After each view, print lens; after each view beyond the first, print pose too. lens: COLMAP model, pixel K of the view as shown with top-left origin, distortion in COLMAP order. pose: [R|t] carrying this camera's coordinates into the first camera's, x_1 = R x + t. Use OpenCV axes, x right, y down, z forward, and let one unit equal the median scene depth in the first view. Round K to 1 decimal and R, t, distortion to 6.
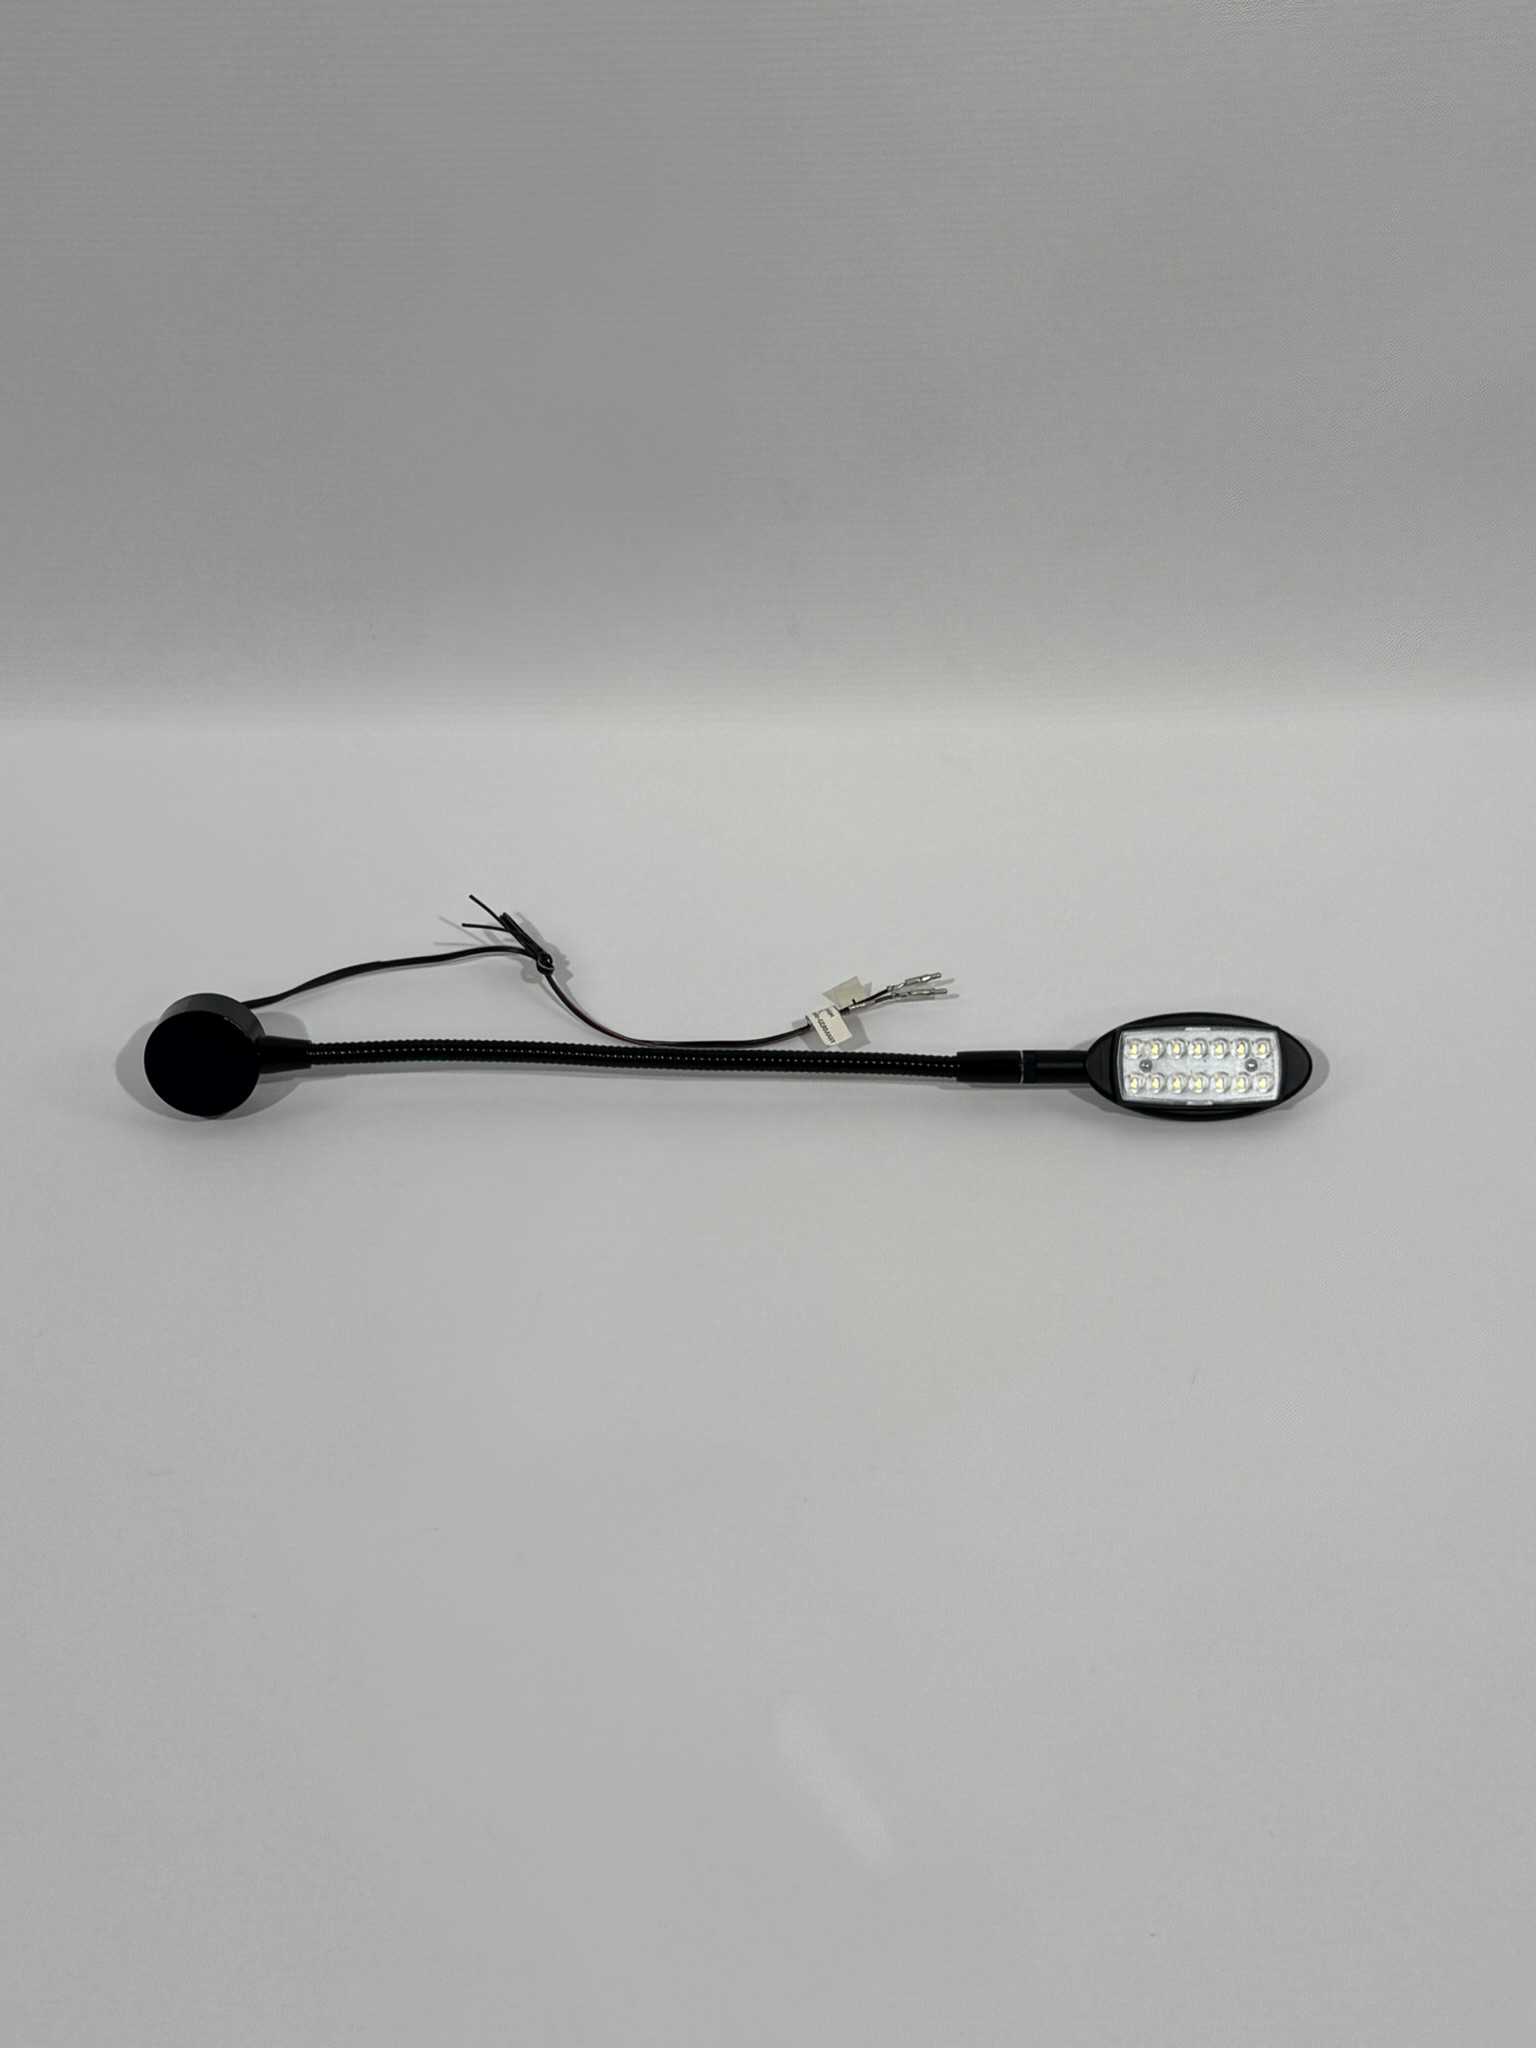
lens RADIAL K [[2798.0, 0, 768.6], [0, 2798.0, 1025.1], [0, 0, 1]] dist [0.017542, 0.000000]
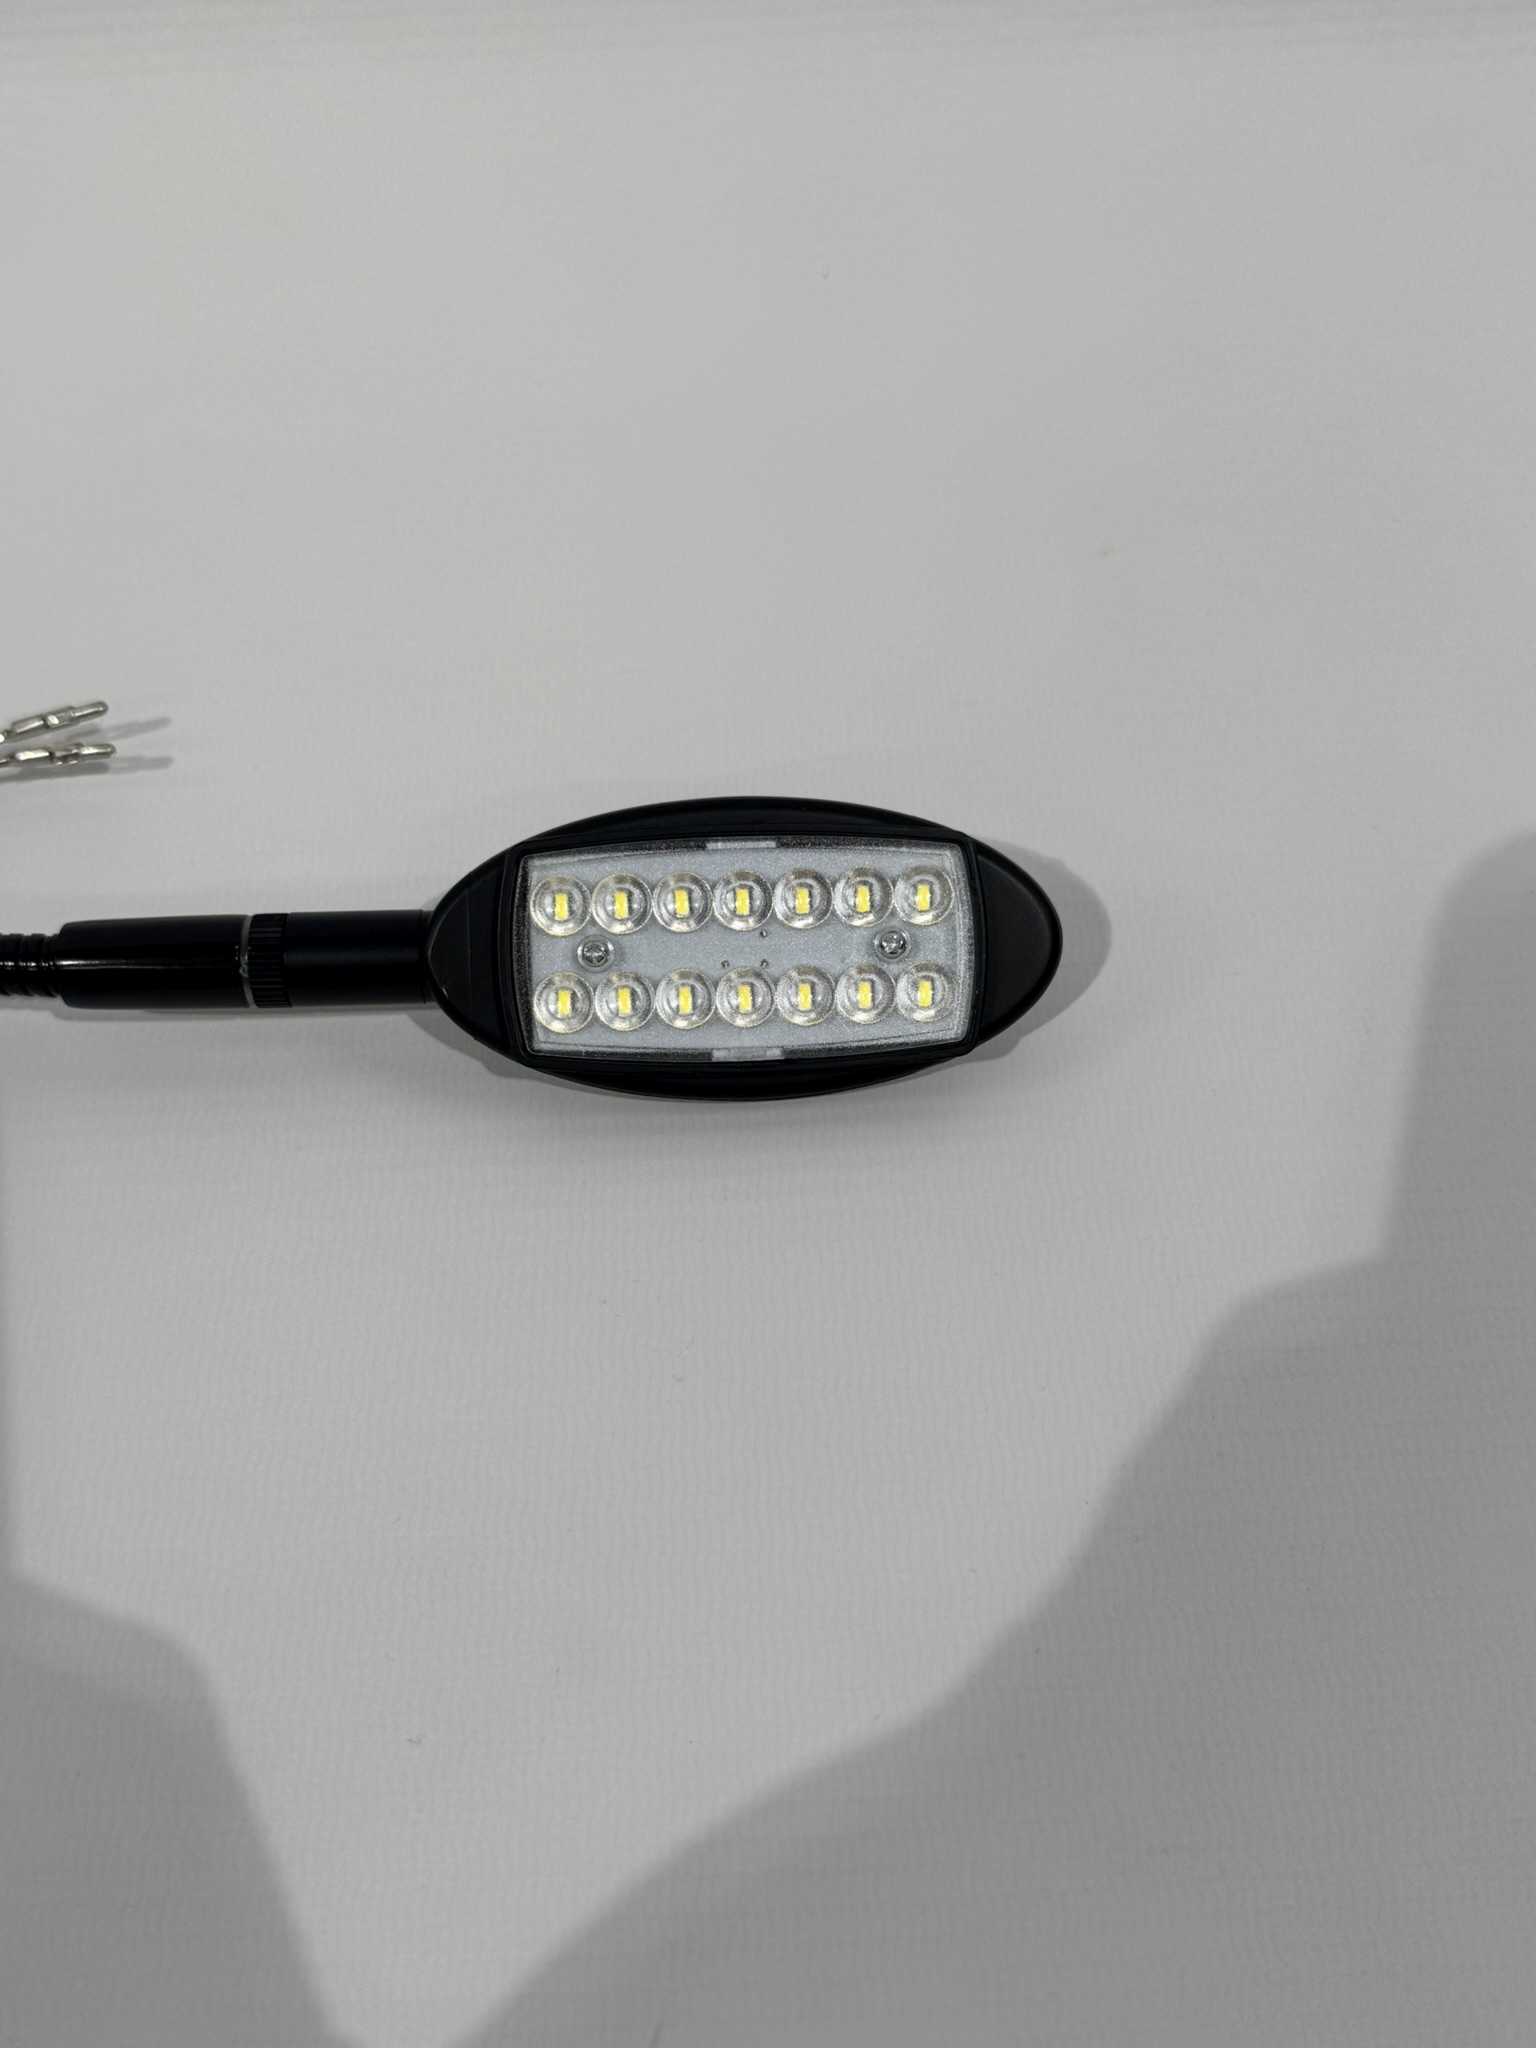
lens RADIAL K [[2088.8, 0, 770.1], [0, 2088.8, 1024.8], [0, 0, 1]] dist [0.124244, 0.000000]
pose [[0.998573, -0.026722, 0.046247, 0.144287], [0.021560, 0.993838, 0.108729, -0.004729], [-0.048868, -0.107577, 0.992995, 0.734656]]
